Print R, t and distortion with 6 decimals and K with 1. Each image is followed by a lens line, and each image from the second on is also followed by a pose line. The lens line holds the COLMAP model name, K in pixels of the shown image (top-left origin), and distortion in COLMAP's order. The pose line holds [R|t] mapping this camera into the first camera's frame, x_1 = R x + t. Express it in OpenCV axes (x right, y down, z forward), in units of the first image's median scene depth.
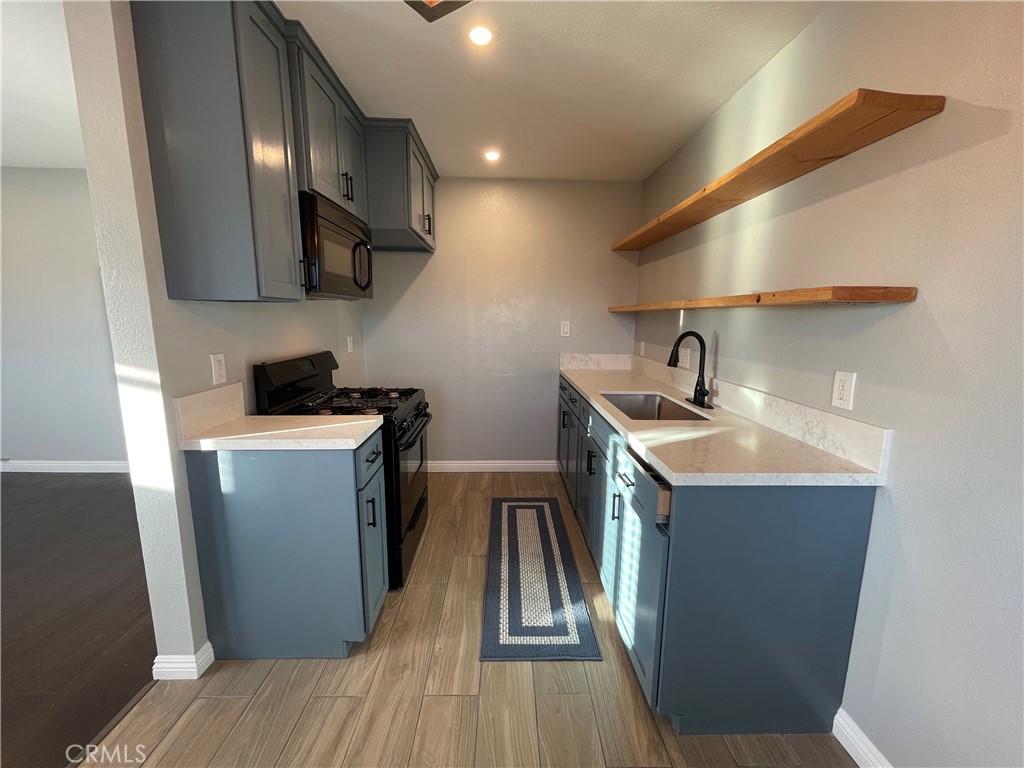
lens RADIAL K [[413.3, 0, 512.0], [0, 413.3, 384.0], [0, 0, 1]] dist [-0.001216, 0.000011]
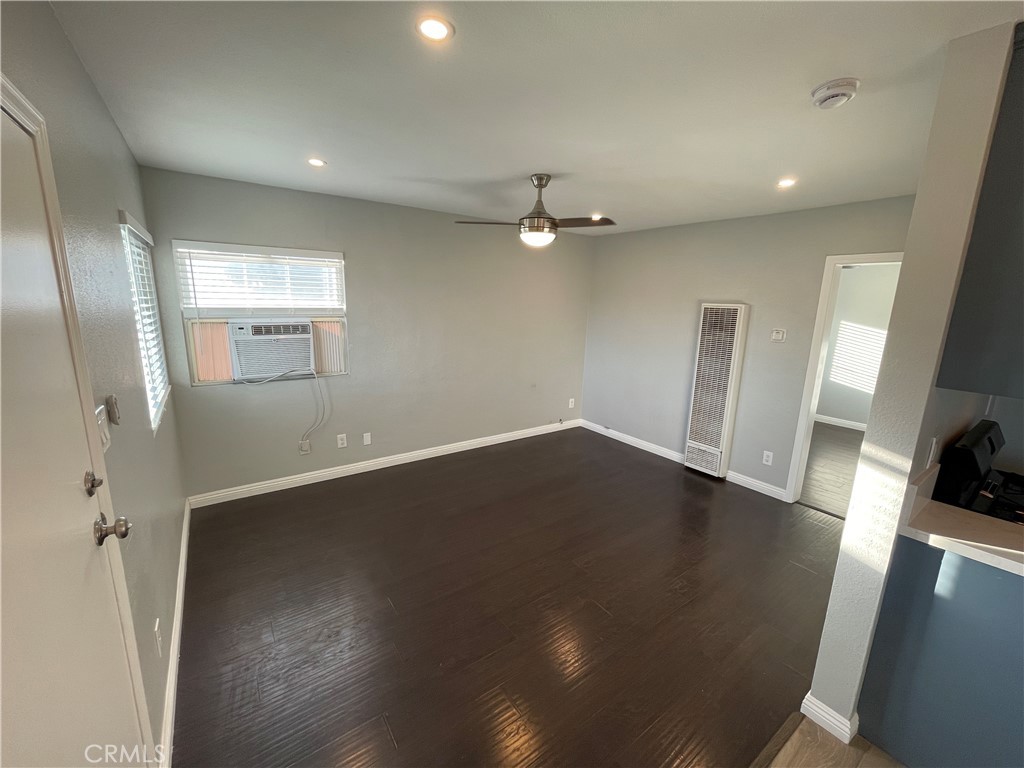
lens RADIAL K [[413.3, 0, 512.0], [0, 413.3, 384.0], [0, 0, 1]] dist [-0.001216, 0.000011]
pose [[0.567696, 0.172077, -0.805053, -0.503693], [-0.156598, 0.982627, 0.099605, -0.126983], [0.808207, 0.069524, 0.584780, -0.306980]]
